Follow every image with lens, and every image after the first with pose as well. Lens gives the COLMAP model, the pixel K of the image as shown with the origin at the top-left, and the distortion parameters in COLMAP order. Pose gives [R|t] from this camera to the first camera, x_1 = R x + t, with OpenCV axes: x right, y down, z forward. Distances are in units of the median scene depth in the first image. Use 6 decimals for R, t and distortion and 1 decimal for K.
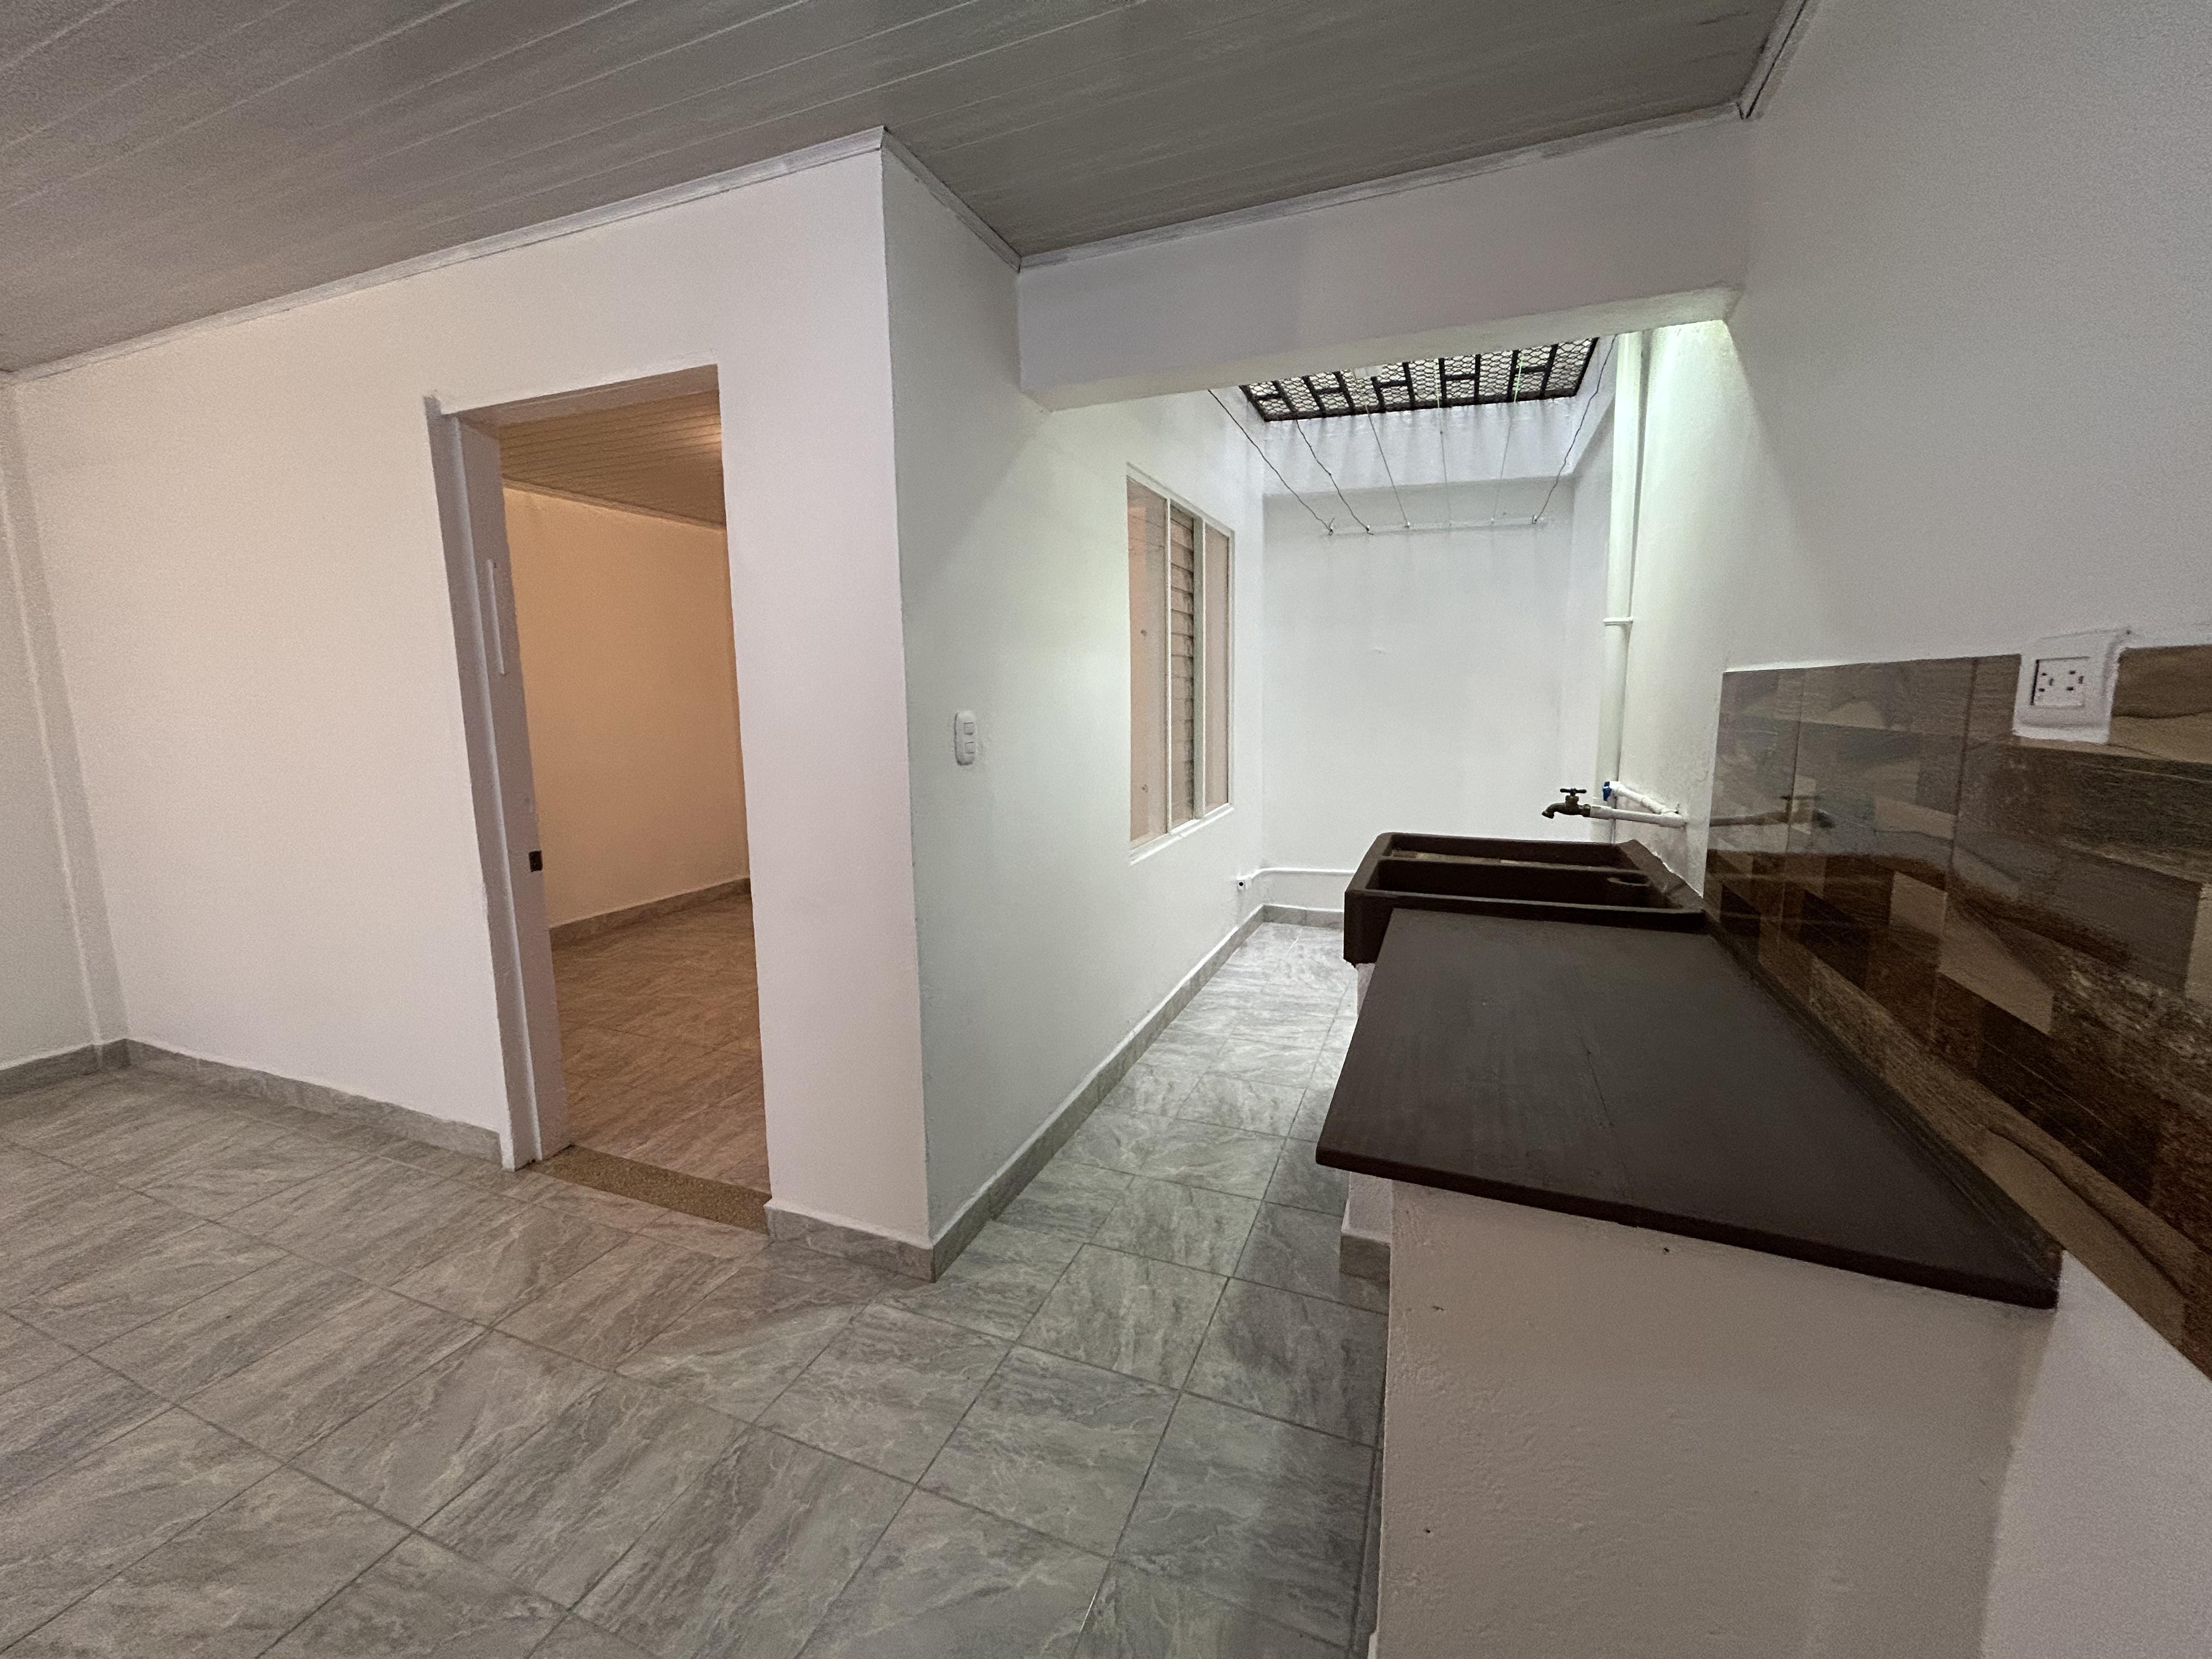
lens RADIAL K [[884.1, 0, 1099.7], [0, 884.1, 817.2], [0, 0, 1]] dist [-0.002365, 0.000189]
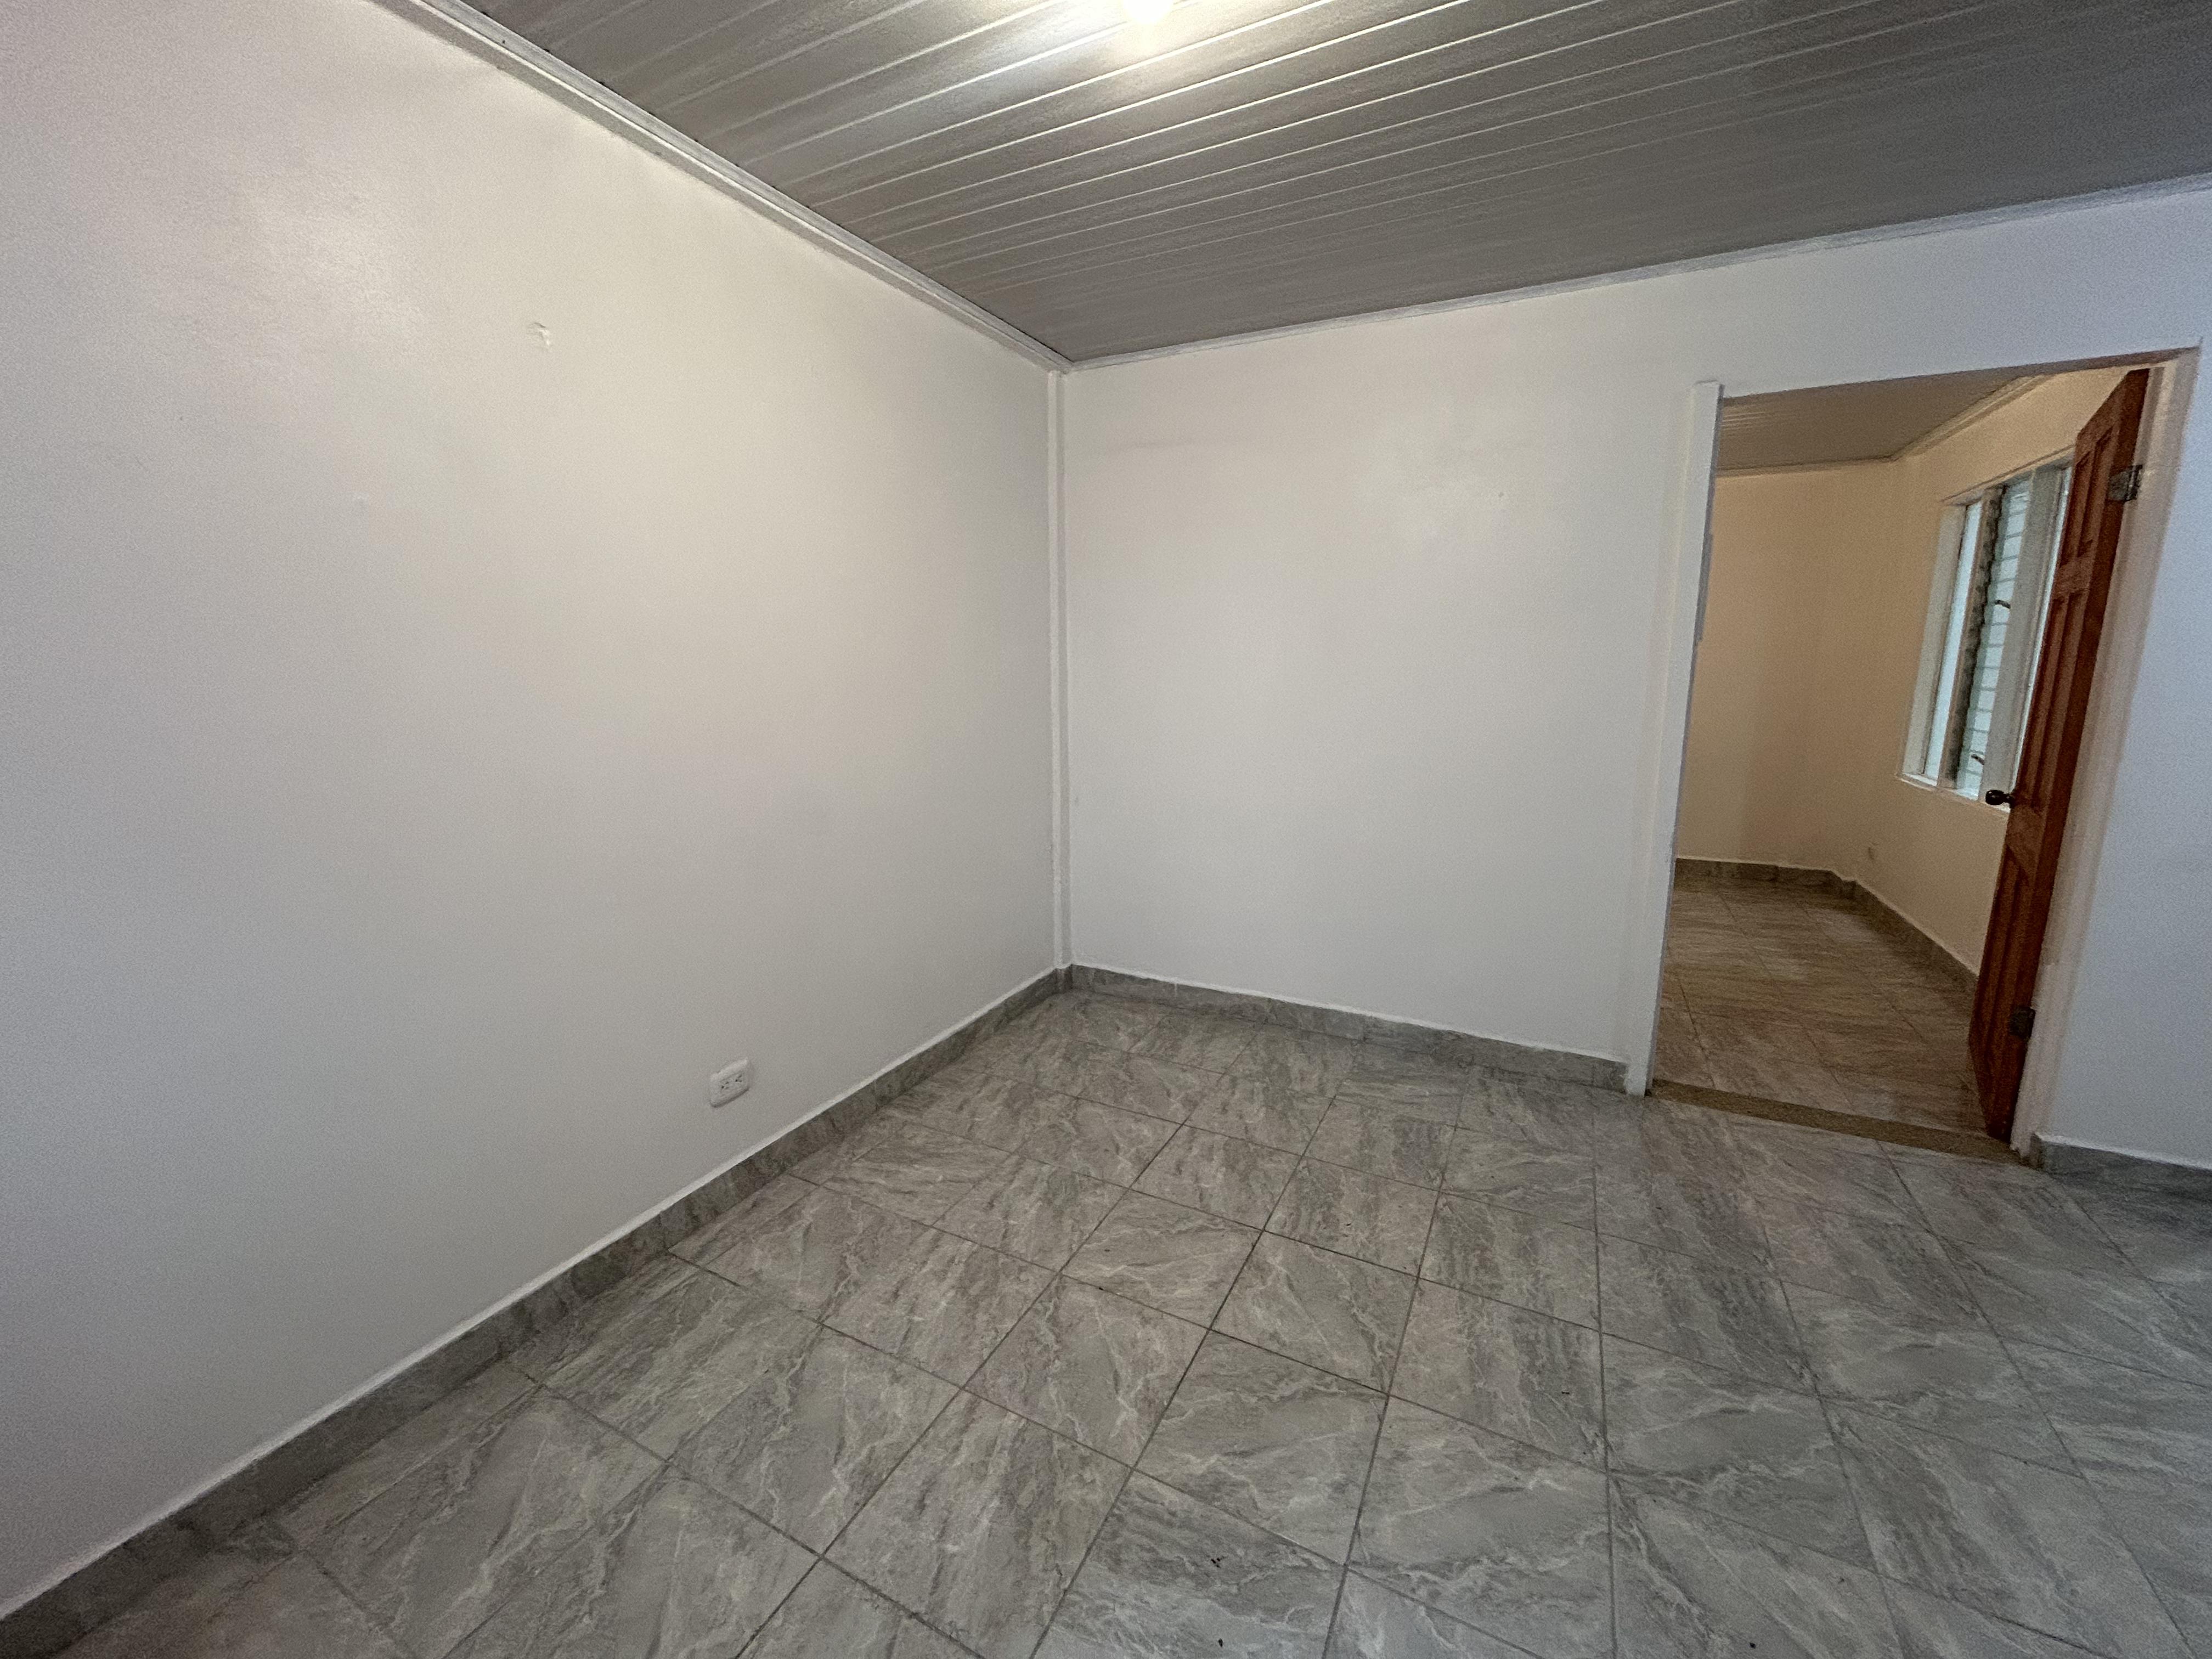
lens RADIAL K [[889.4, 0, 1106.4], [0, 889.4, 816.4], [0, 0, 1]] dist [-0.000511, 0.000907]
pose [[0.995391, 0.024346, -0.092758, -1.030316], [-0.020491, 0.998895, 0.042284, 0.015368], [0.093684, -0.040188, 0.994790, -0.124931]]
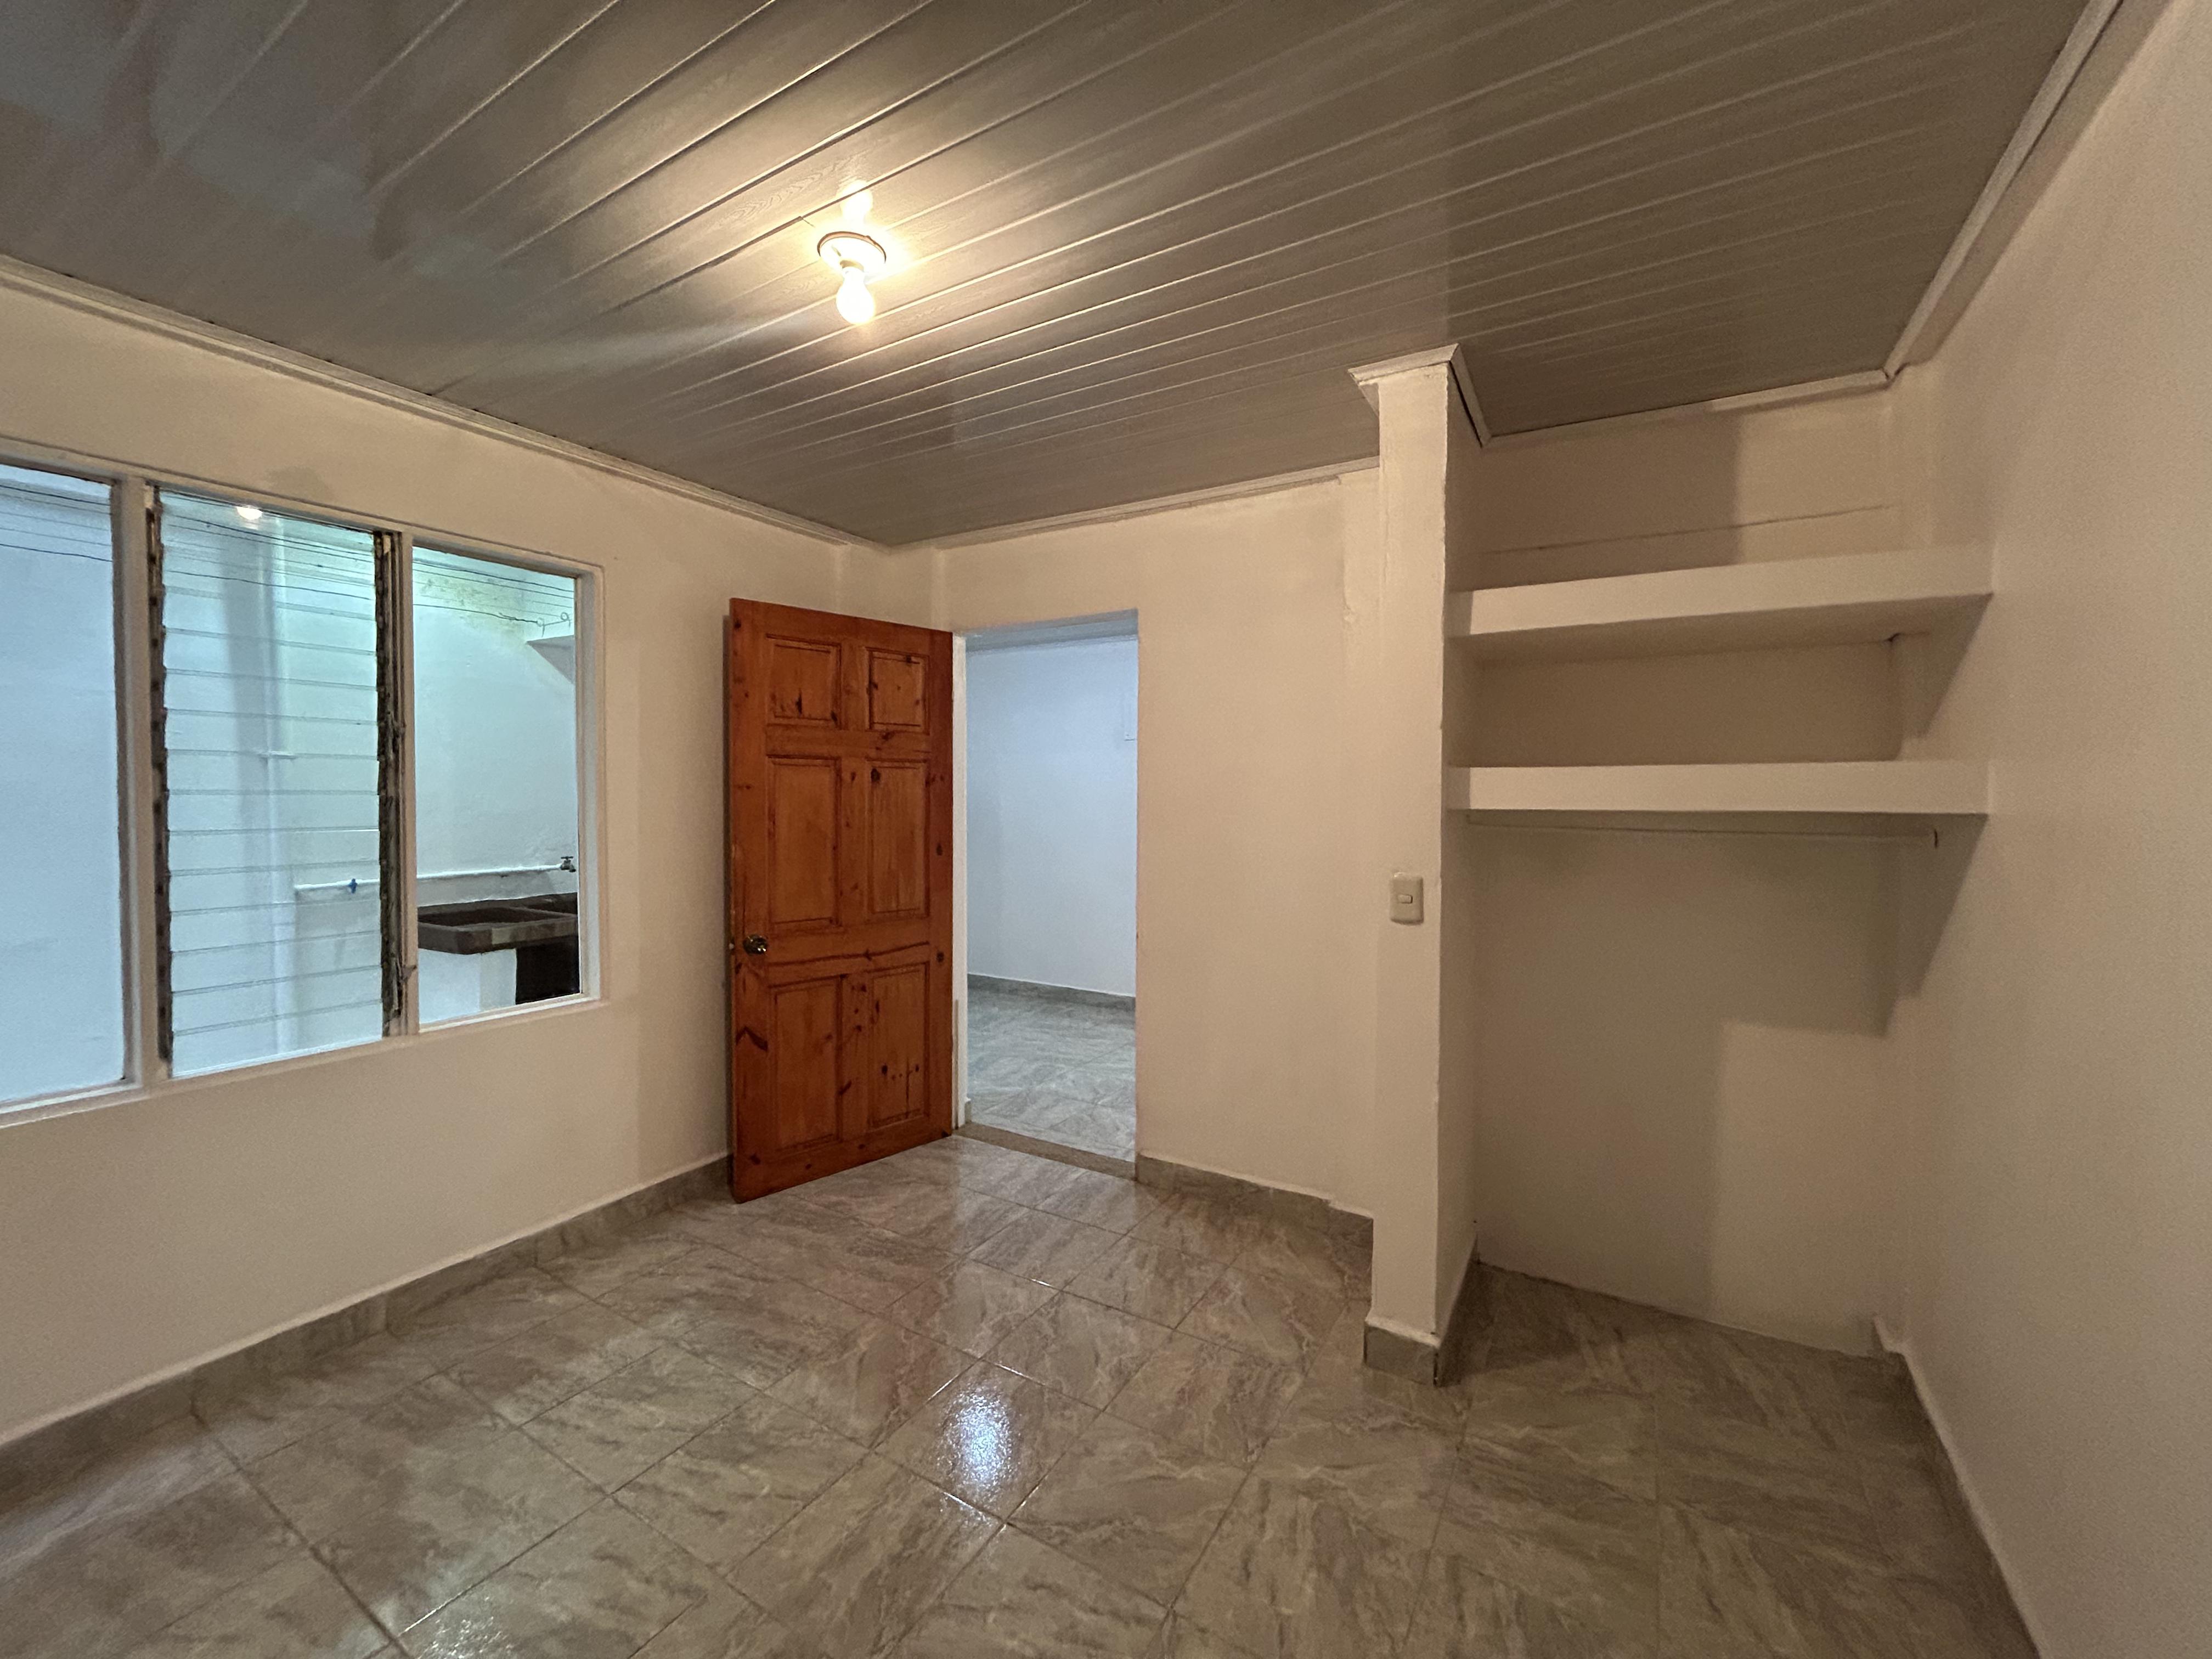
lens RADIAL K [[889.4, 0, 1106.4], [0, 889.4, 816.4], [0, 0, 1]] dist [-0.000511, 0.000907]
pose [[-0.987353, 0.000644, 0.158536, -0.663771], [0.026023, 0.987086, 0.158062, -0.273311], [-0.156387, 0.160189, -0.974619, 1.858224]]
